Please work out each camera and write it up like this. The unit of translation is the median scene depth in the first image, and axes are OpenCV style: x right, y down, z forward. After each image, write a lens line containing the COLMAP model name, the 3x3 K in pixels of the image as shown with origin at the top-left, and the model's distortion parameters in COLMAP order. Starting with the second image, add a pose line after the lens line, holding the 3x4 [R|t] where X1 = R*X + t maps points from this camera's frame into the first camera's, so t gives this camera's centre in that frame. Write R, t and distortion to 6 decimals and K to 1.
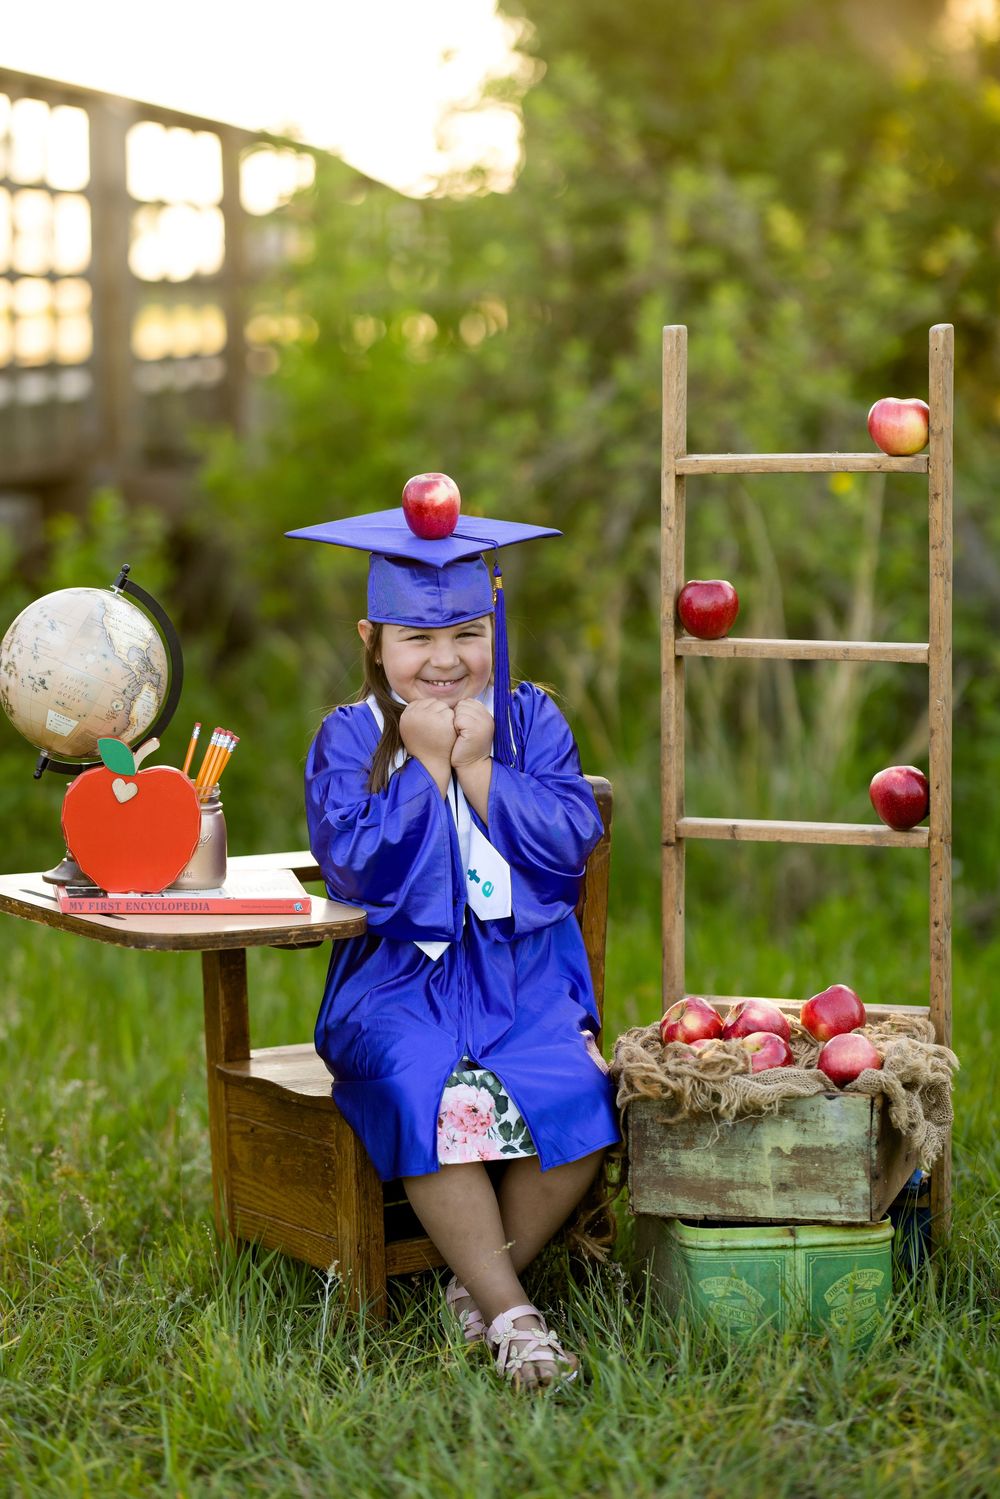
lens RADIAL K [[3803.6, 0, 499.2], [0, 3803.6, 846.0], [0, 0, 1]] dist [-0.119868, -0.203055]
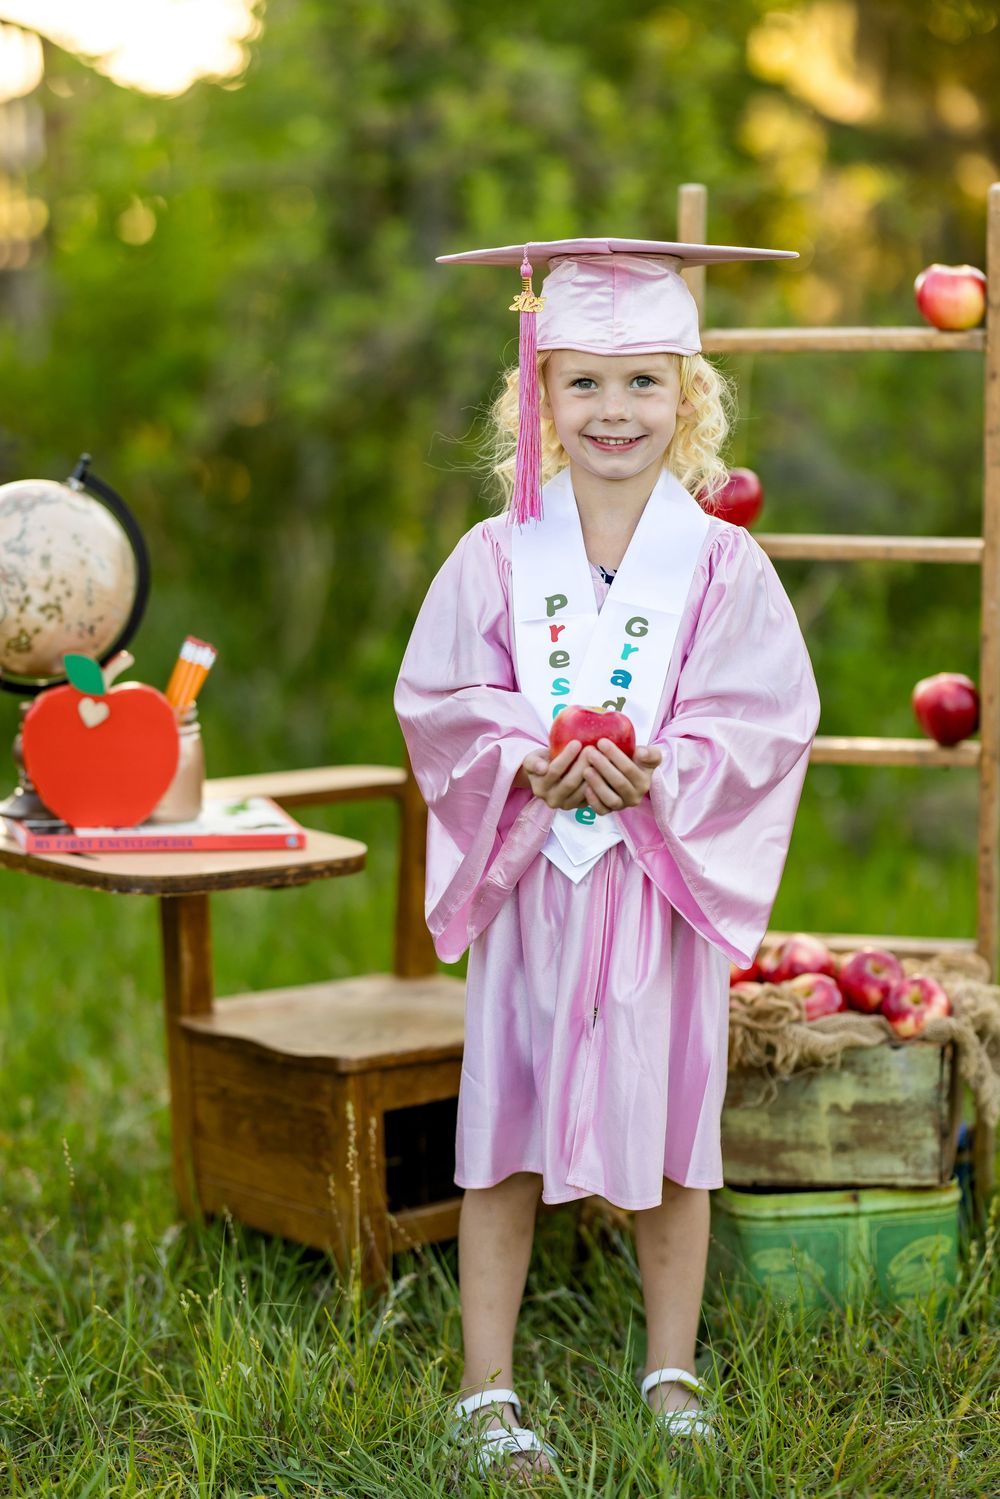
lens RADIAL K [[3803.6, 0, 499.2], [0, 3803.6, 846.0], [0, 0, 1]] dist [-0.119868, -0.203055]
pose [[0.994867, -0.013292, 0.100313, -0.094472], [0.010706, 0.999597, 0.026276, -0.005837], [-0.100622, -0.025067, 0.994609, 0.117066]]
